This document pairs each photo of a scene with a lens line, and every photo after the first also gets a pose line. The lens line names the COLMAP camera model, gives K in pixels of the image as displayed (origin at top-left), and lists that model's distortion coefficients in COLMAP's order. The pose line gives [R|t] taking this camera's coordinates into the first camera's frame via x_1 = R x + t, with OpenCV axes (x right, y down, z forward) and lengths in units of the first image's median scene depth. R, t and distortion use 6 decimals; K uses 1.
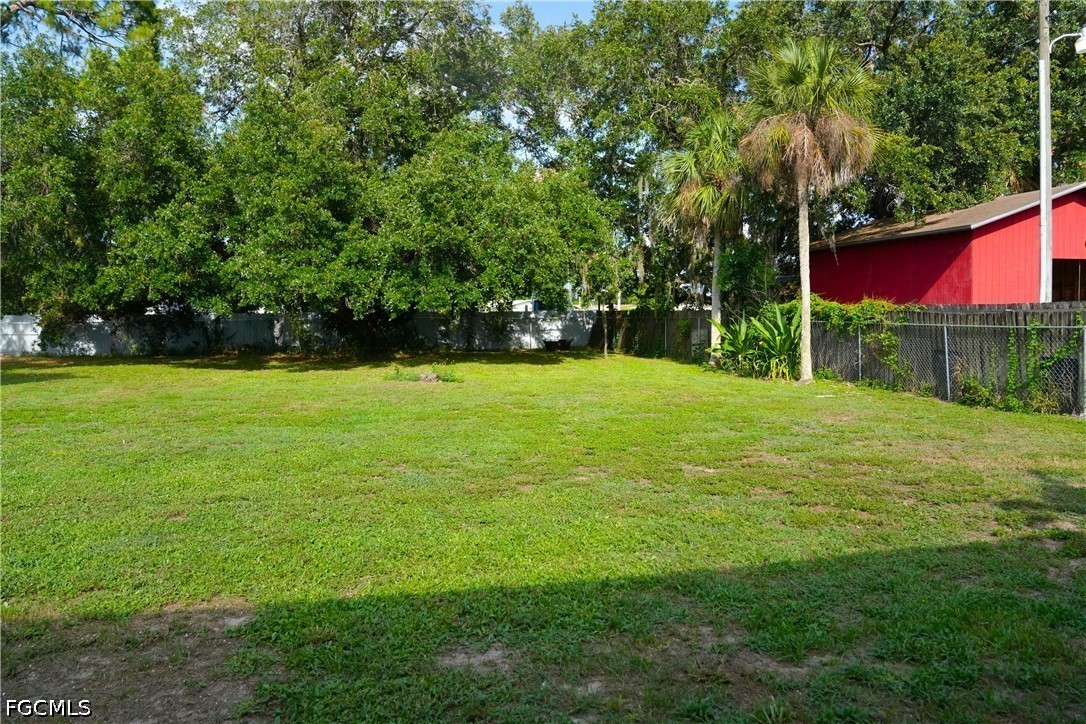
lens RADIAL K [[790.0, 0, 538.9], [0, 790.0, 357.1], [0, 0, 1]] dist [-0.120118, 0.076767]
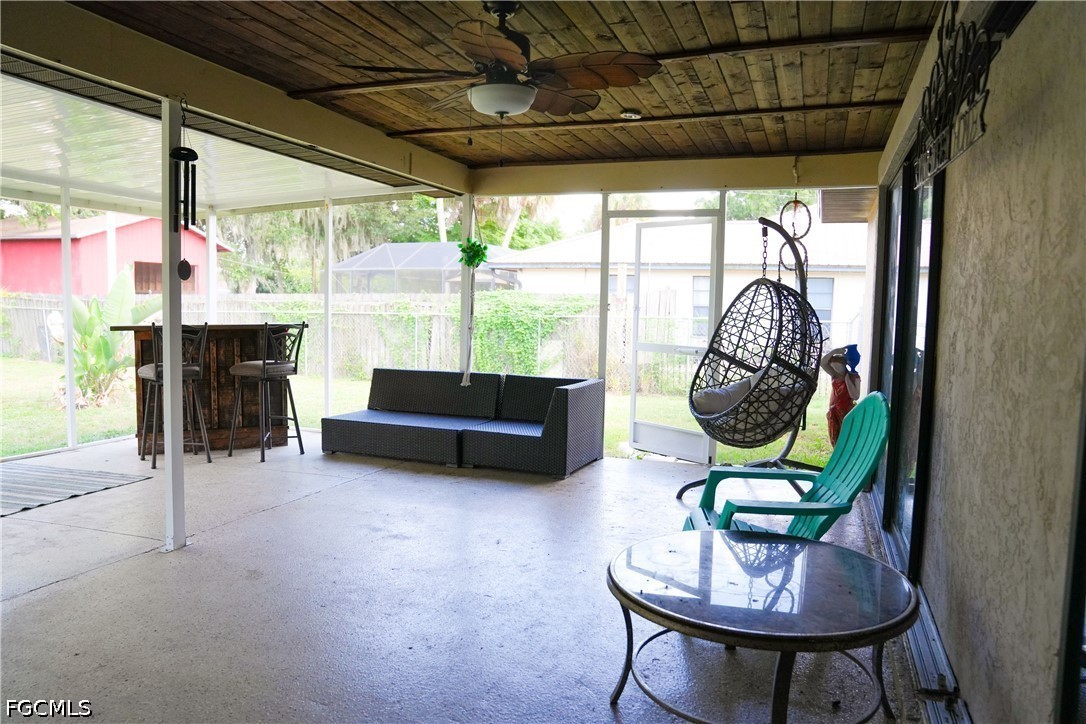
lens RADIAL K [[745.8, 0, 540.2], [0, 745.8, 361.2], [0, 0, 1]] dist [-0.131836, 0.096575]
pose [[0.551454, -0.048662, 0.832785, -0.050607], [0.017955, 0.998758, 0.046471, 0.007793], [-0.834012, -0.010674, 0.551643, -0.365729]]
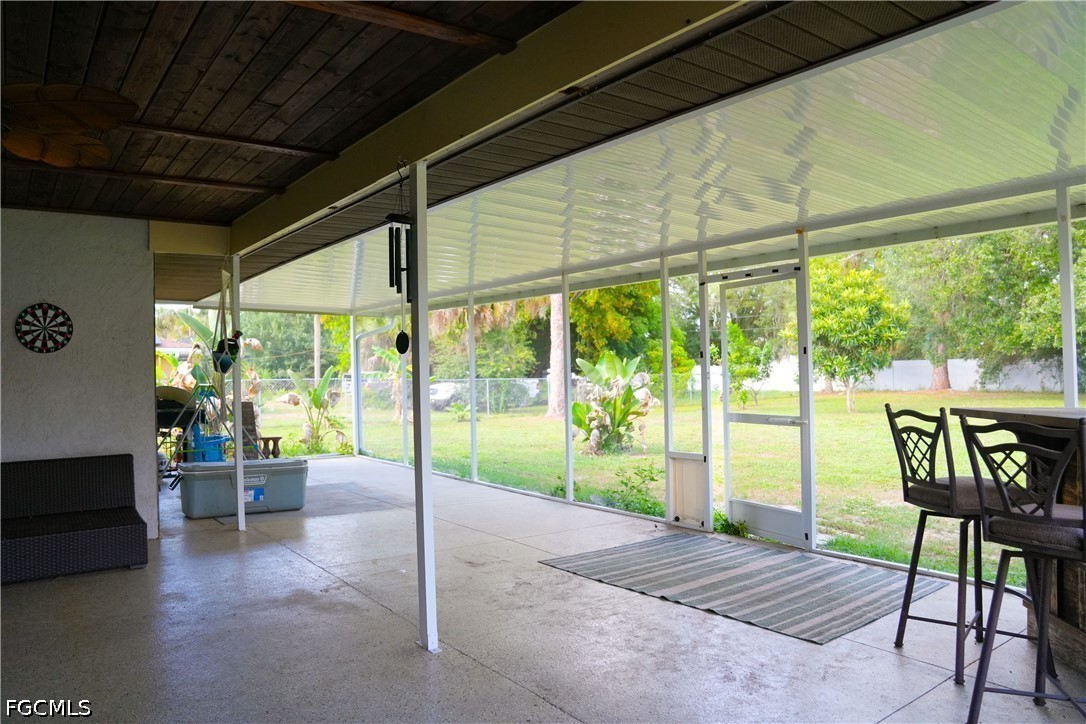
lens RADIAL K [[745.8, 0, 541.7], [0, 745.8, 360.8], [0, 0, 1]] dist [-0.131836, 0.096575]
pose [[0.402774, -0.017977, -0.915123, 0.222276], [-0.022536, 0.999309, -0.029550, 0.000206], [0.915022, 0.032525, 0.402090, -0.230170]]
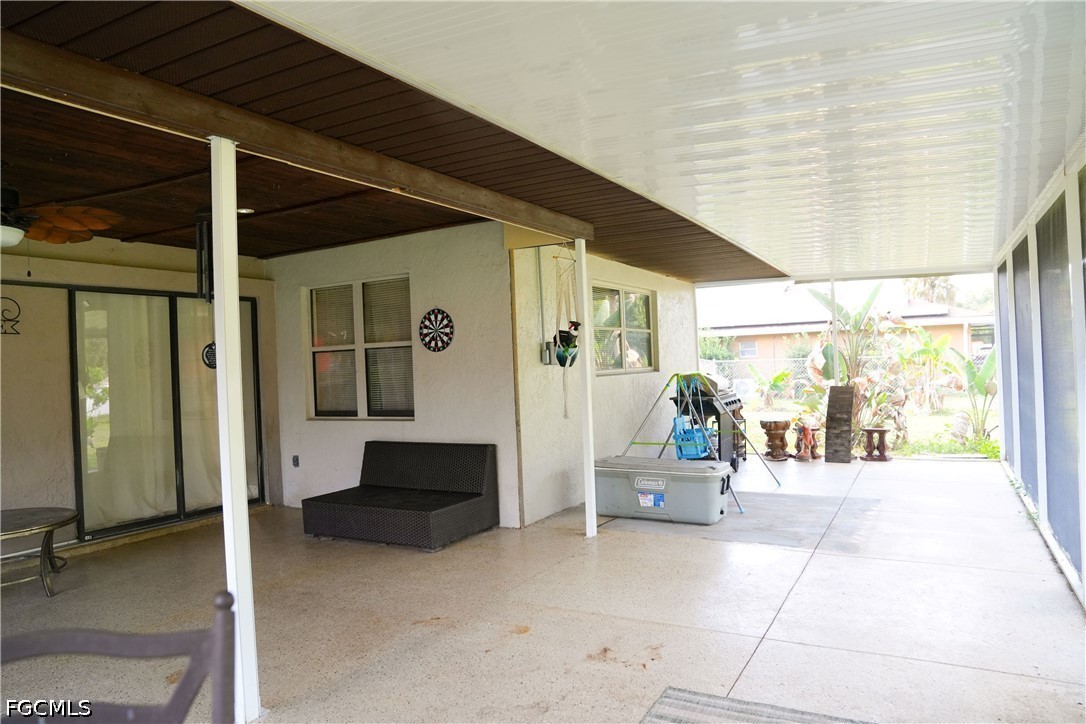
lens RADIAL K [[745.8, 0, 540.9], [0, 745.8, 345.2], [0, 0, 1]] dist [-0.131836, 0.096575]
pose [[-0.660153, 0.007261, -0.751096, 0.118952], [0.004156, 0.999973, 0.006014, -0.010863], [0.751120, 0.000849, -0.660166, -0.046227]]
